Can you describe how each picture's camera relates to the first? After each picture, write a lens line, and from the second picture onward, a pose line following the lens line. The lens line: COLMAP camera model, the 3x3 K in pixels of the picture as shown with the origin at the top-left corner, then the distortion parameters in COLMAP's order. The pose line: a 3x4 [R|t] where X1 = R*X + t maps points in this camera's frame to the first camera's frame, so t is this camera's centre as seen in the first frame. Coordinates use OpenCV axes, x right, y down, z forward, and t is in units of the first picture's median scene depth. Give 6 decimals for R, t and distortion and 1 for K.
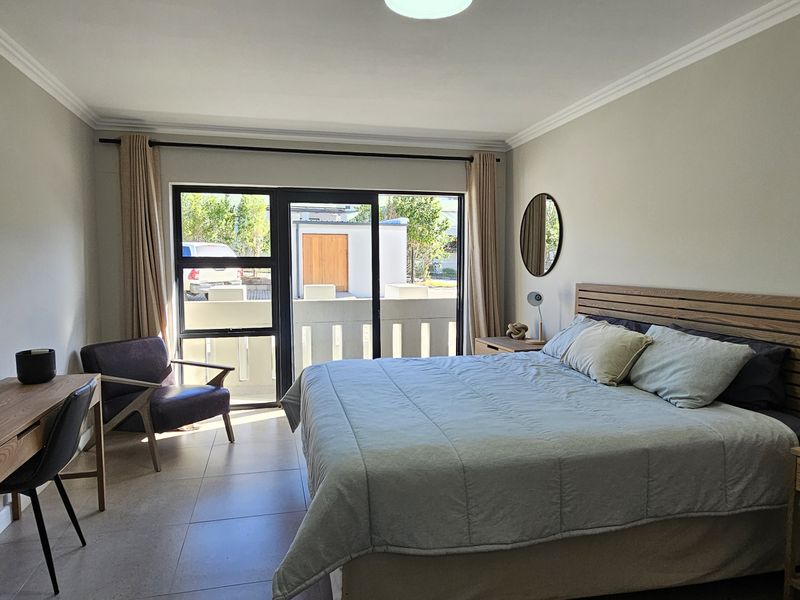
lens RADIAL K [[527.8, 0, 392.6], [0, 527.8, 303.7], [0, 0, 1]] dist [0.004879, 0.003174]
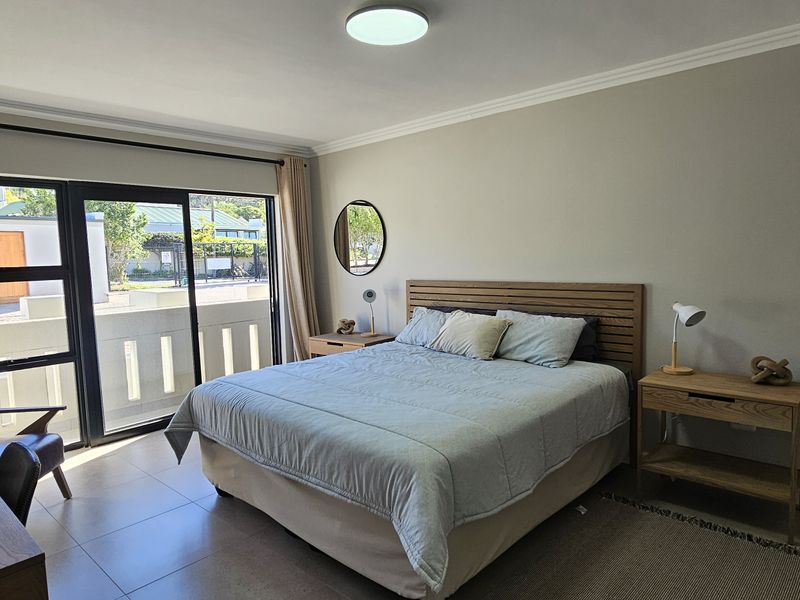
lens RADIAL K [[527.8, 0, 392.6], [0, 527.8, 303.7], [0, 0, 1]] dist [0.004879, 0.003174]
pose [[0.829255, -0.073902, 0.553963, -0.406454], [0.069538, 0.997160, 0.028933, -0.028721], [-0.554528, 0.014529, 0.832039, 0.065338]]
